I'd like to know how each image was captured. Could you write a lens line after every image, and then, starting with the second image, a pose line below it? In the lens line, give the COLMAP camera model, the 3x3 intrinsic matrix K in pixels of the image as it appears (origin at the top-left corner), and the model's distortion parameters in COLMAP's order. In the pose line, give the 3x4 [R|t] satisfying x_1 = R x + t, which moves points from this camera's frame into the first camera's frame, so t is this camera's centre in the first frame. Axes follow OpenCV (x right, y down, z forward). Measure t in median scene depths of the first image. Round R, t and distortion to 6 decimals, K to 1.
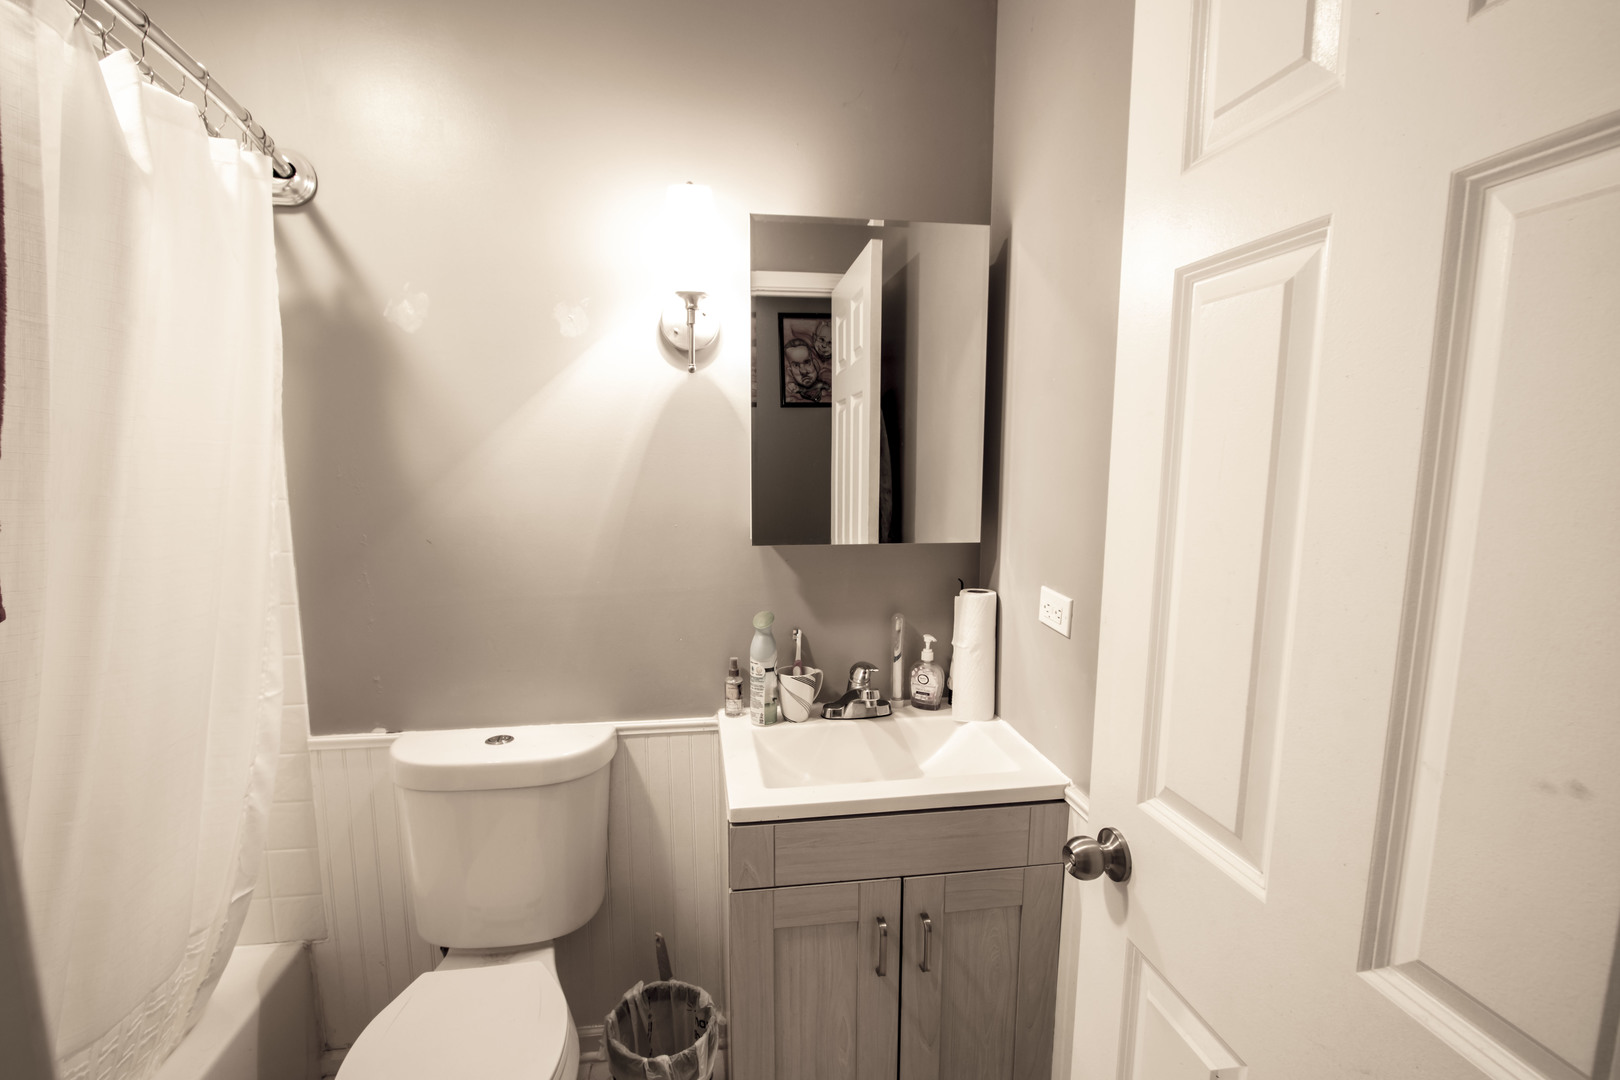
lens RADIAL K [[728.9, 0, 800.3], [0, 728.9, 549.6], [0, 0, 1]] dist [-0.028421, 0.000693]
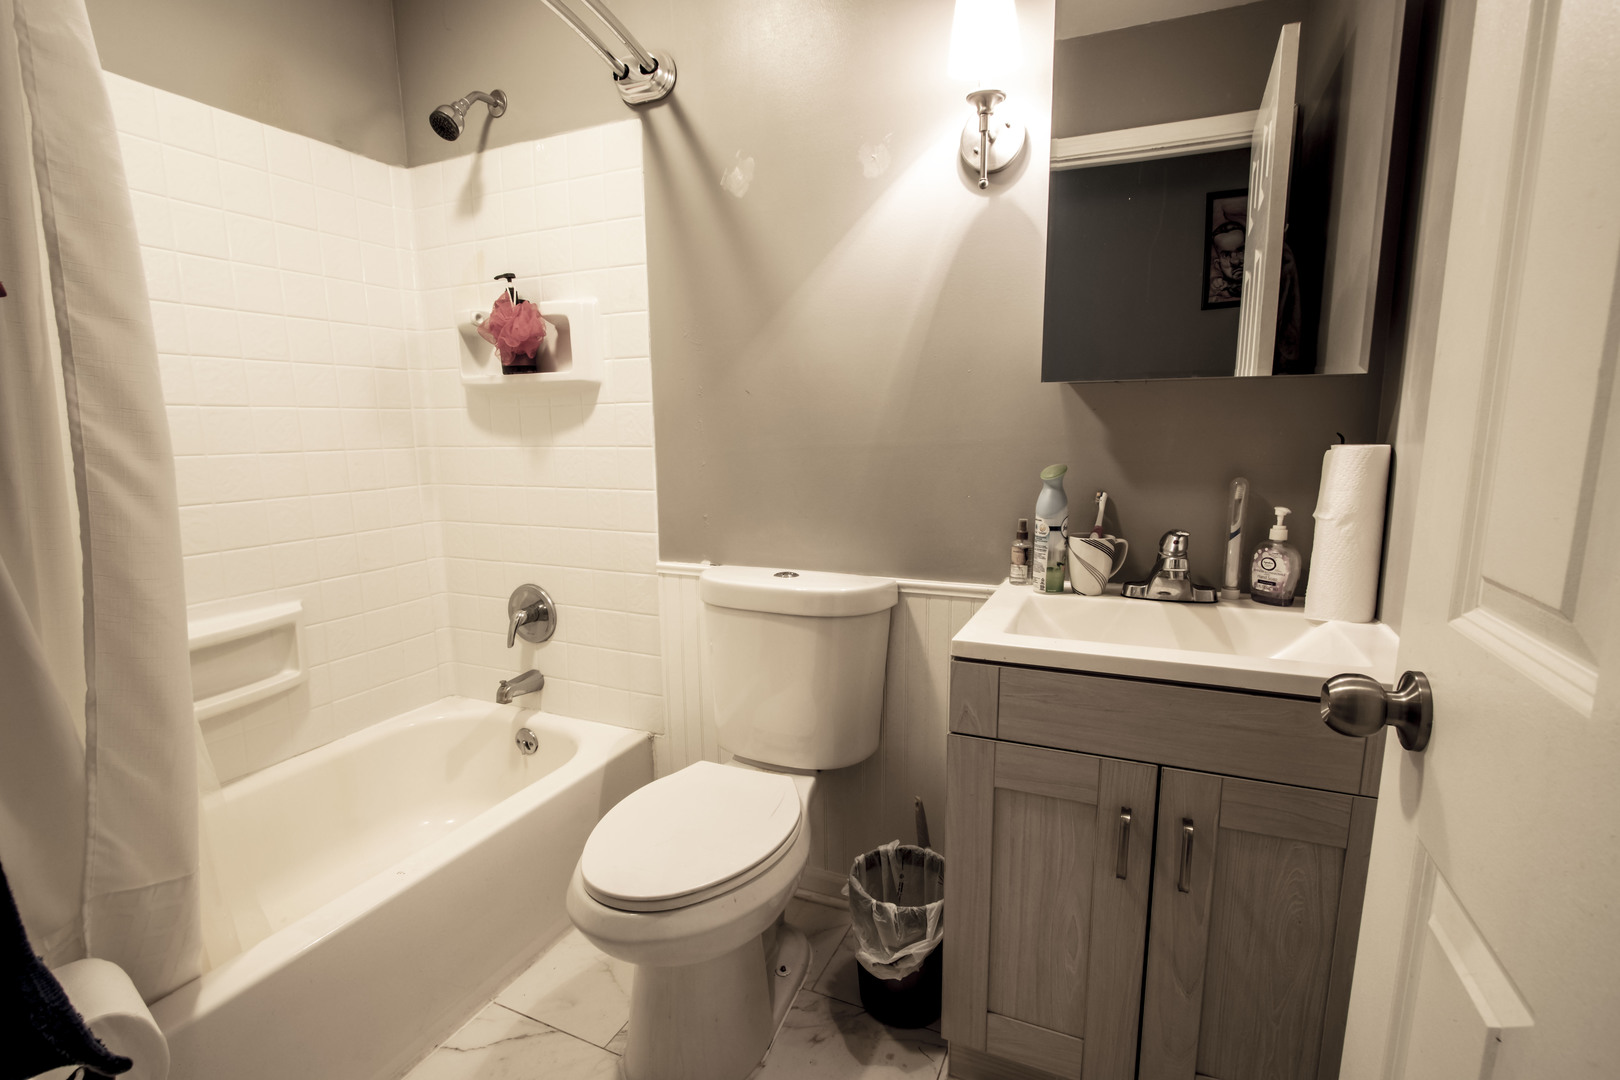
lens RADIAL K [[747.0, 0, 807.0], [0, 747.0, 558.3], [0, 0, 1]] dist [-0.018875, 0.003717]
pose [[0.837755, 0.083900, -0.539562, 0.193243], [-0.061280, 0.996329, 0.059778, 0.164712], [0.542597, -0.017015, 0.839821, 0.087620]]
